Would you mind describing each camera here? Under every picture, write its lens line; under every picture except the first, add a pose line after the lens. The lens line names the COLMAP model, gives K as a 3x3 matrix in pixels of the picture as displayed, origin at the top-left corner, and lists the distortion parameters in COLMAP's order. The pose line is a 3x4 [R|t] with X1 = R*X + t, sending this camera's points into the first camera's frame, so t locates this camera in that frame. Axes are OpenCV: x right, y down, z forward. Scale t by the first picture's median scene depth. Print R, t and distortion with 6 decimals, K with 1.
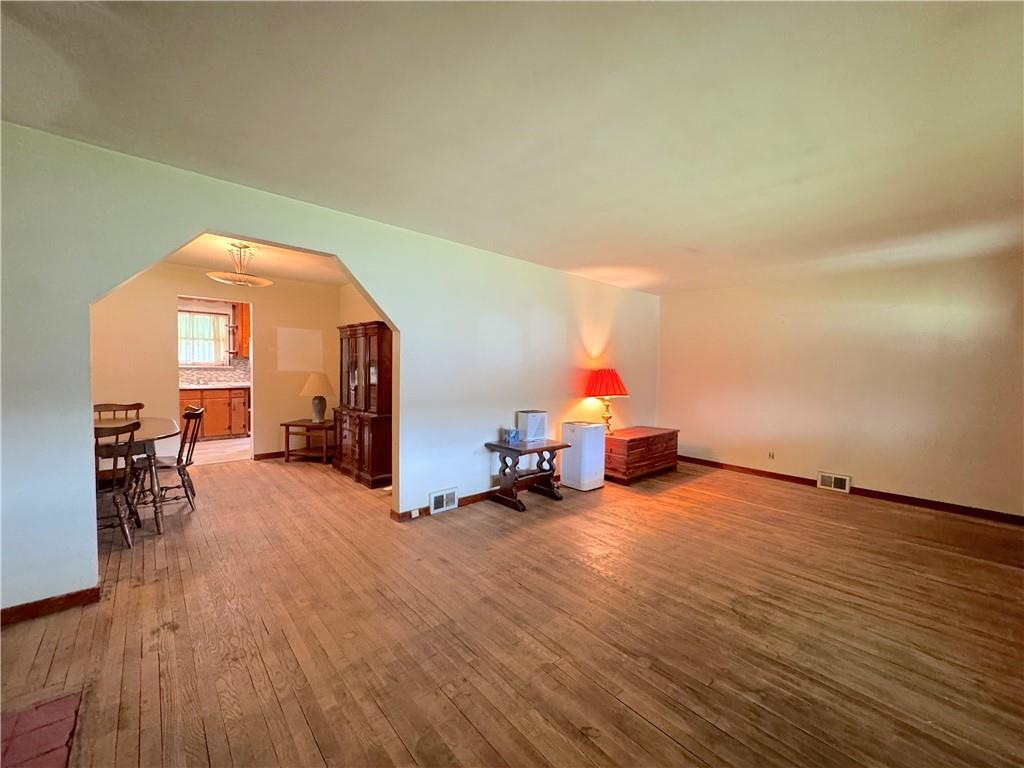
lens RADIAL K [[409.6, 0, 512.0], [0, 409.6, 384.0], [0, 0, 1]] dist [-0.001437, -0.000055]
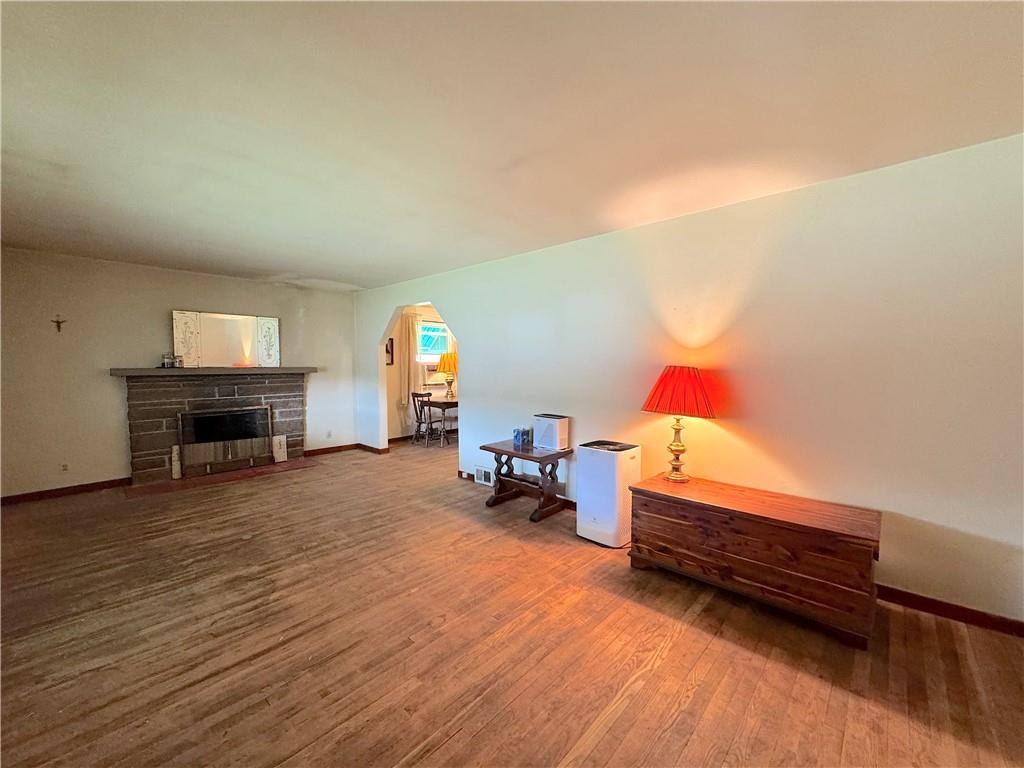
lens RADIAL K [[409.6, 0, 512.0], [0, 409.6, 384.0], [0, 0, 1]] dist [-0.001437, -0.000055]
pose [[0.084586, 0.028531, -0.996008, 1.535262], [-0.037534, 0.998972, 0.025429, -0.035172], [0.995709, 0.035233, 0.085570, 1.409466]]
